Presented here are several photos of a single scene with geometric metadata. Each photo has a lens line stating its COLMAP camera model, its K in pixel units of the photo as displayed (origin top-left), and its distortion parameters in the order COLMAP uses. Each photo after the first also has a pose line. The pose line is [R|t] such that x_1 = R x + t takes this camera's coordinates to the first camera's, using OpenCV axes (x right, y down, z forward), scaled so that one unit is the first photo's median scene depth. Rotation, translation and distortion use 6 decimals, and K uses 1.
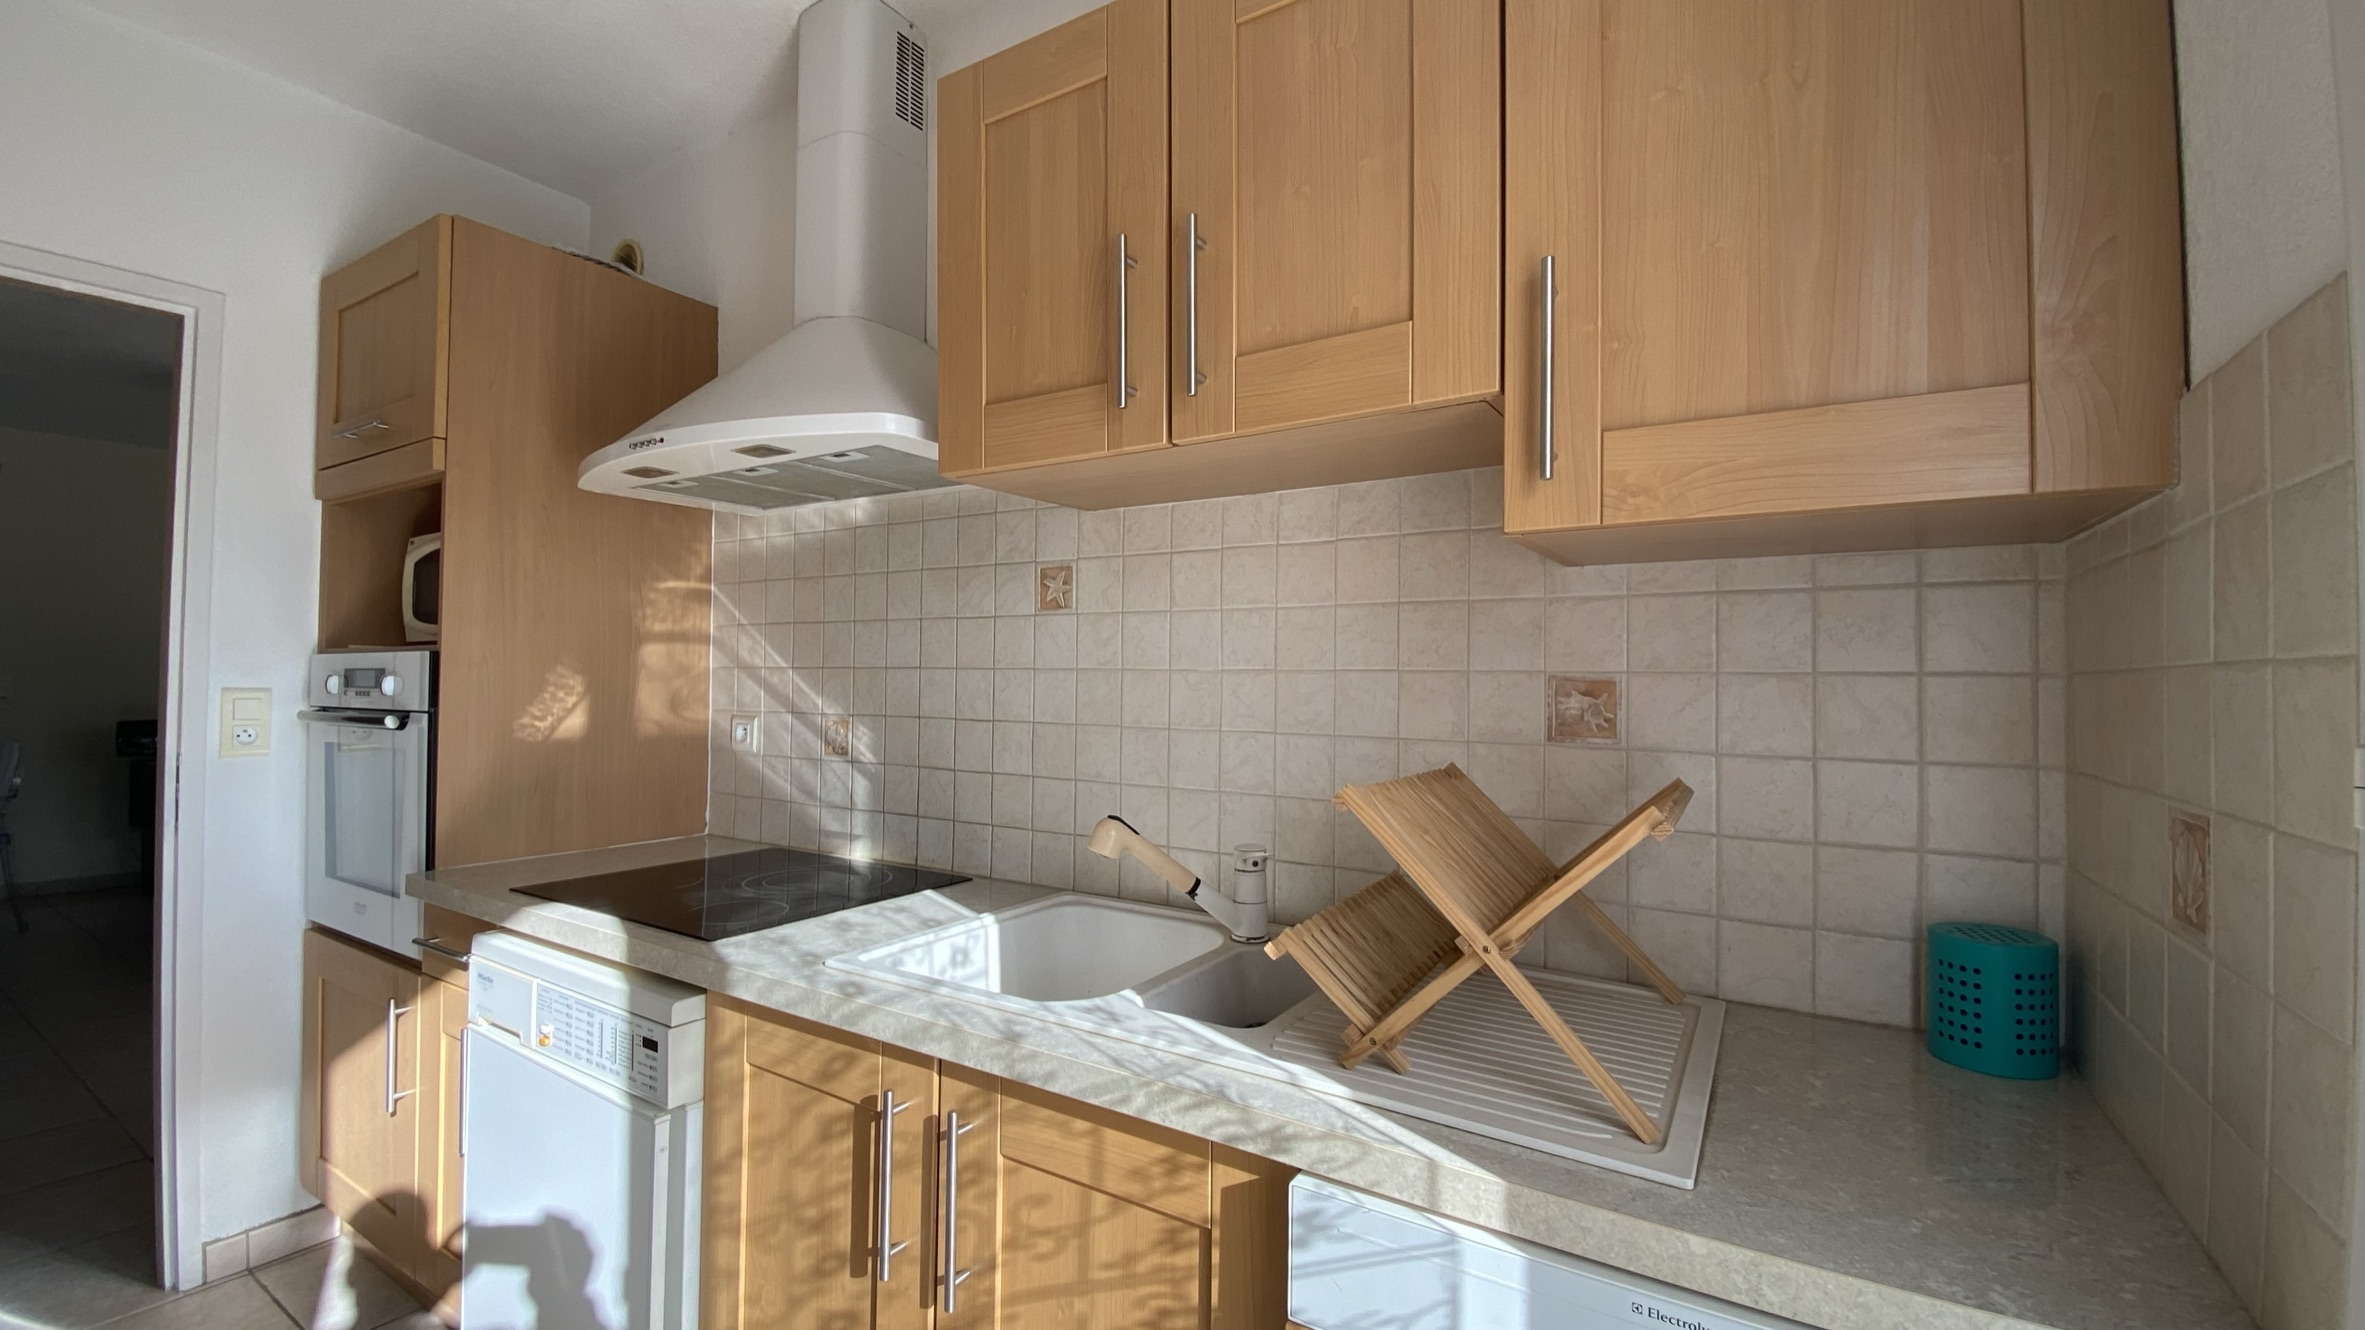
lens RADIAL K [[968.2, 0, 1179.3], [0, 968.2, 658.7], [0, 0, 1]] dist [0.059927, -0.046756]
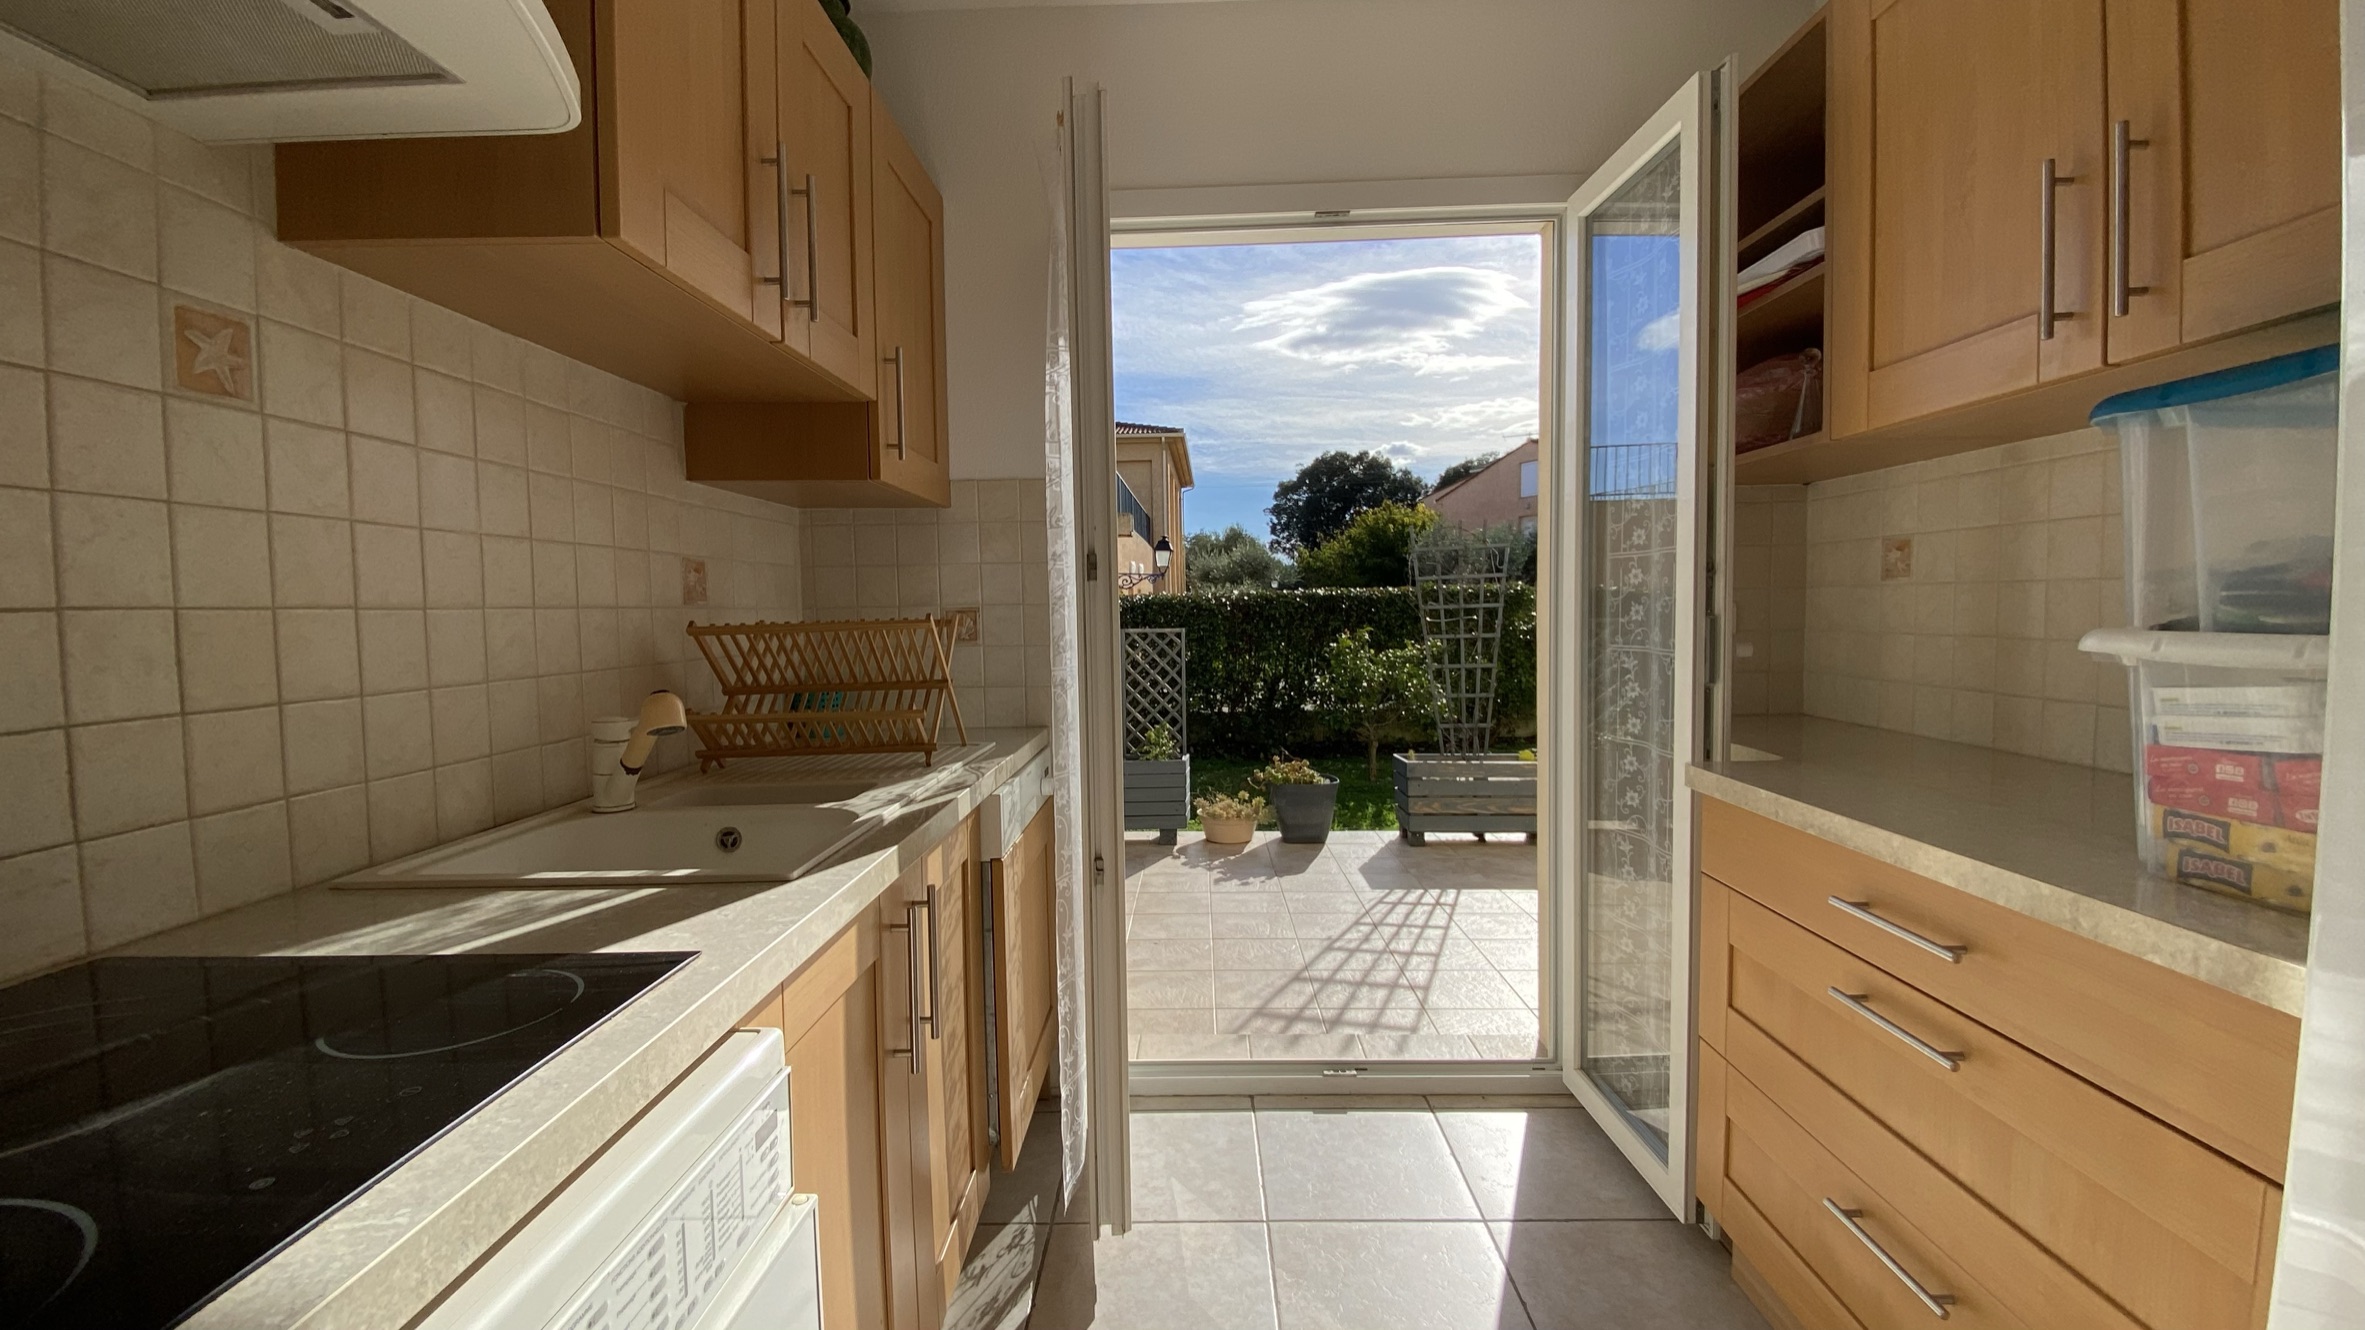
lens RADIAL K [[968.2, 0, 1179.3], [0, 968.2, 658.7], [0, 0, 1]] dist [0.059927, -0.046756]
pose [[-0.508042, -0.047930, 0.859998, -0.872487], [-0.005104, 0.998601, 0.052640, 0.063882], [-0.861317, 0.022354, -0.507576, 0.820808]]
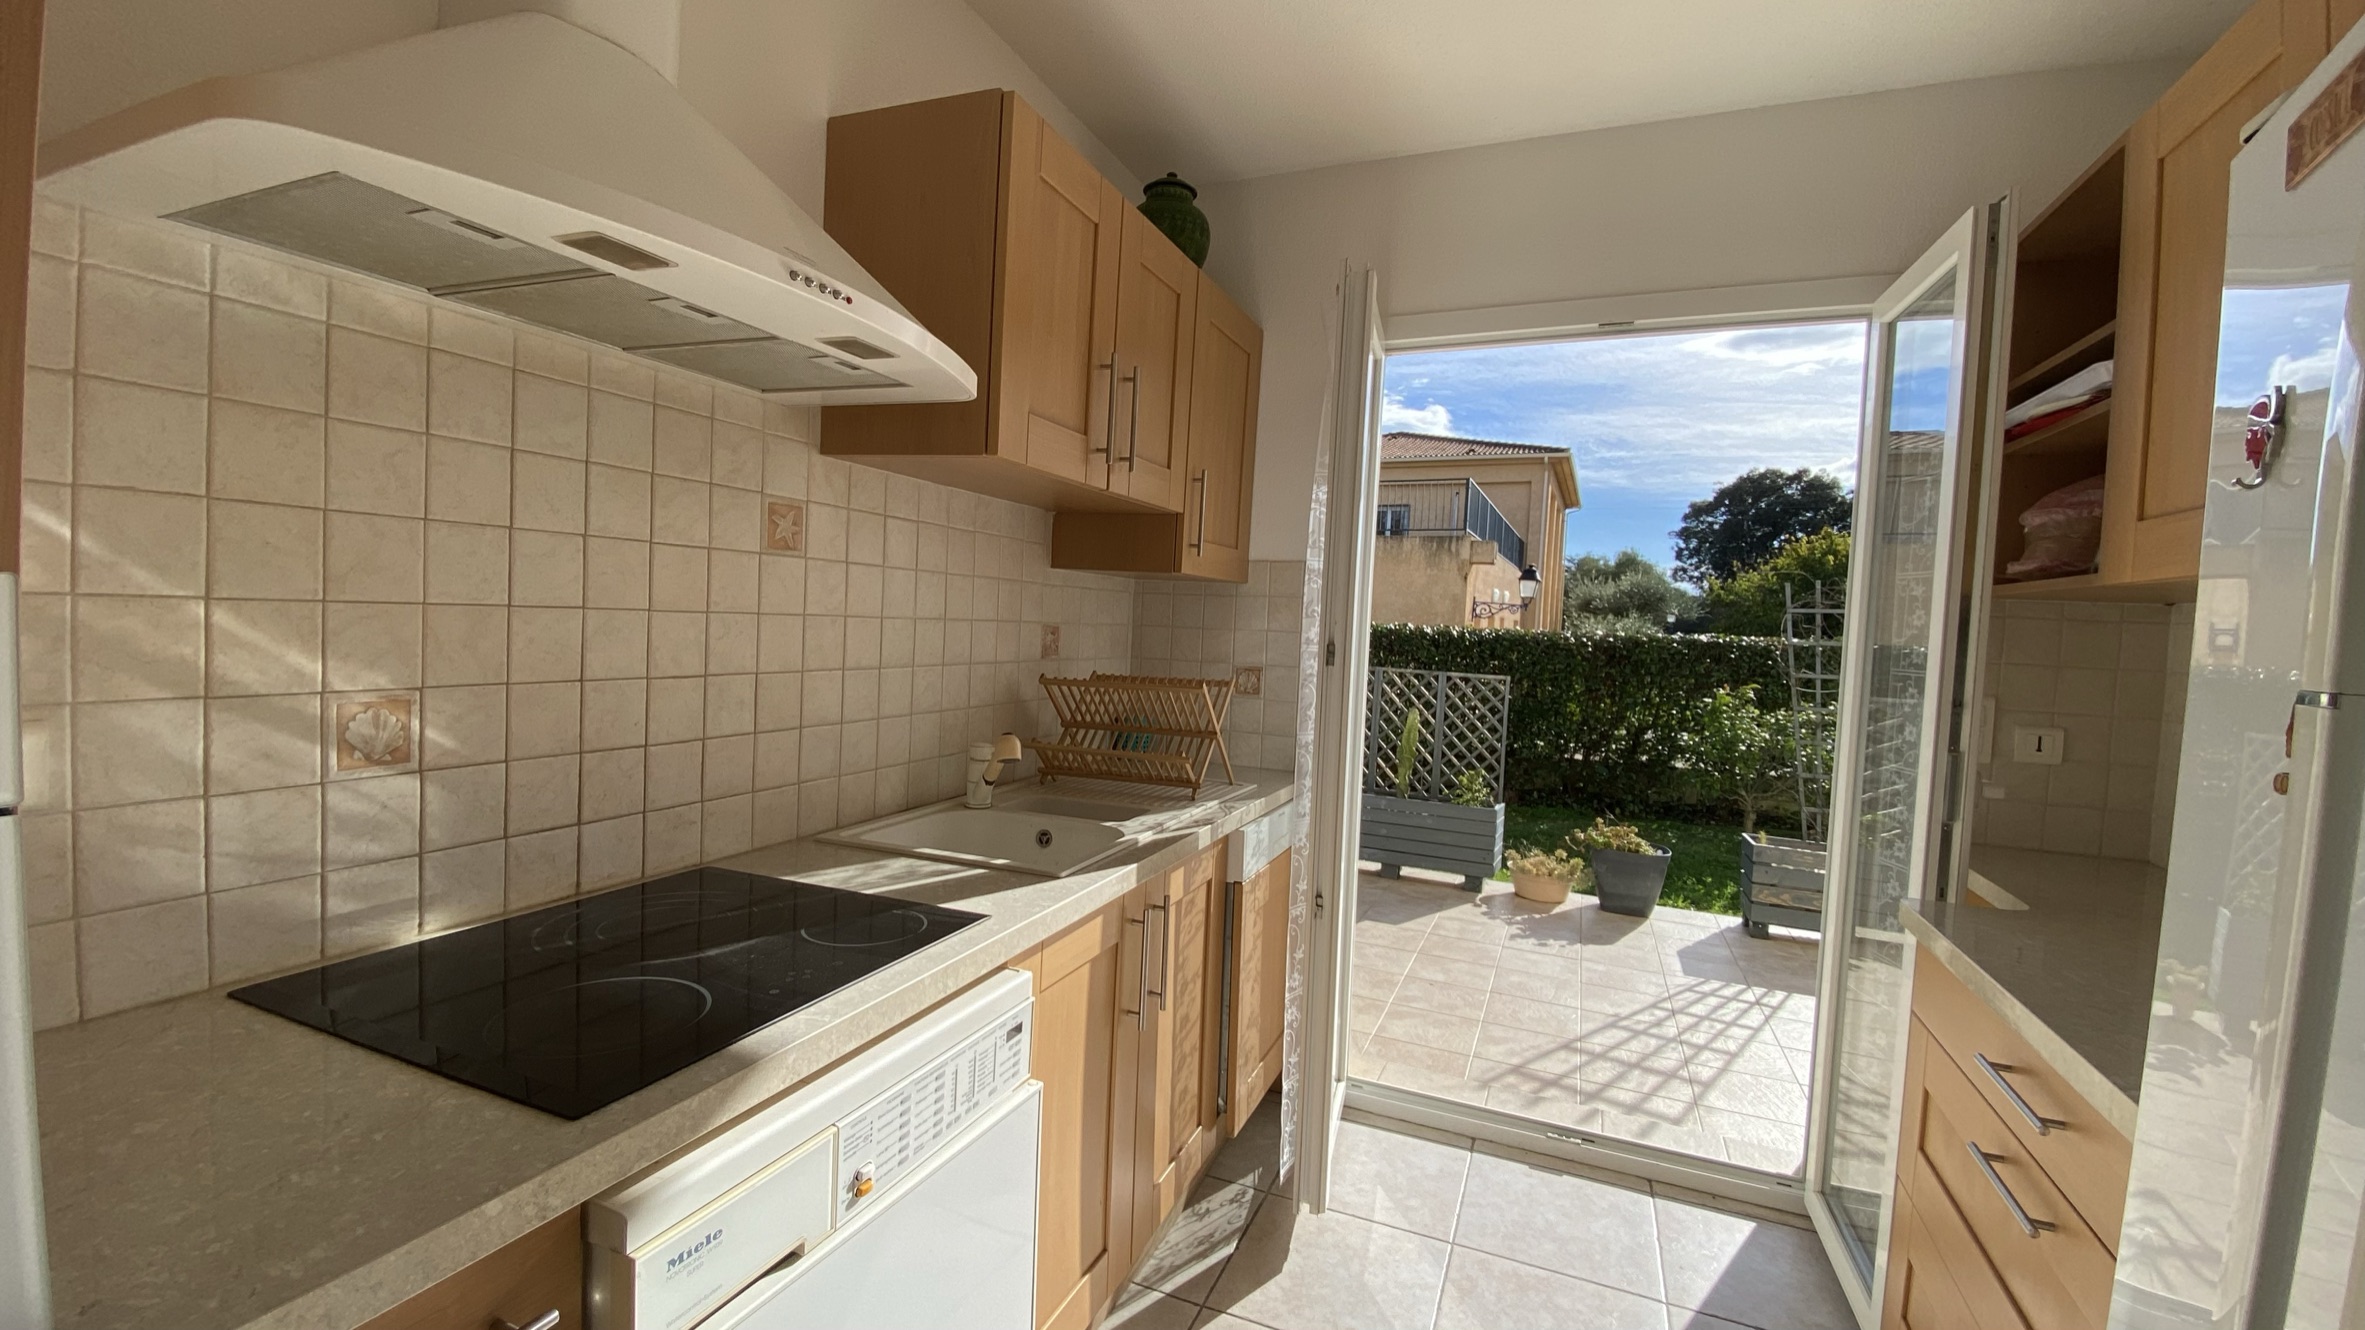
lens RADIAL K [[968.2, 0, 1179.3], [0, 968.2, 658.7], [0, 0, 1]] dist [0.059927, -0.046756]
pose [[-0.163674, -0.058517, 0.984777, -1.123066], [-0.066659, 0.996614, 0.048142, -0.017477], [-0.984260, -0.057765, -0.167020, 0.778789]]
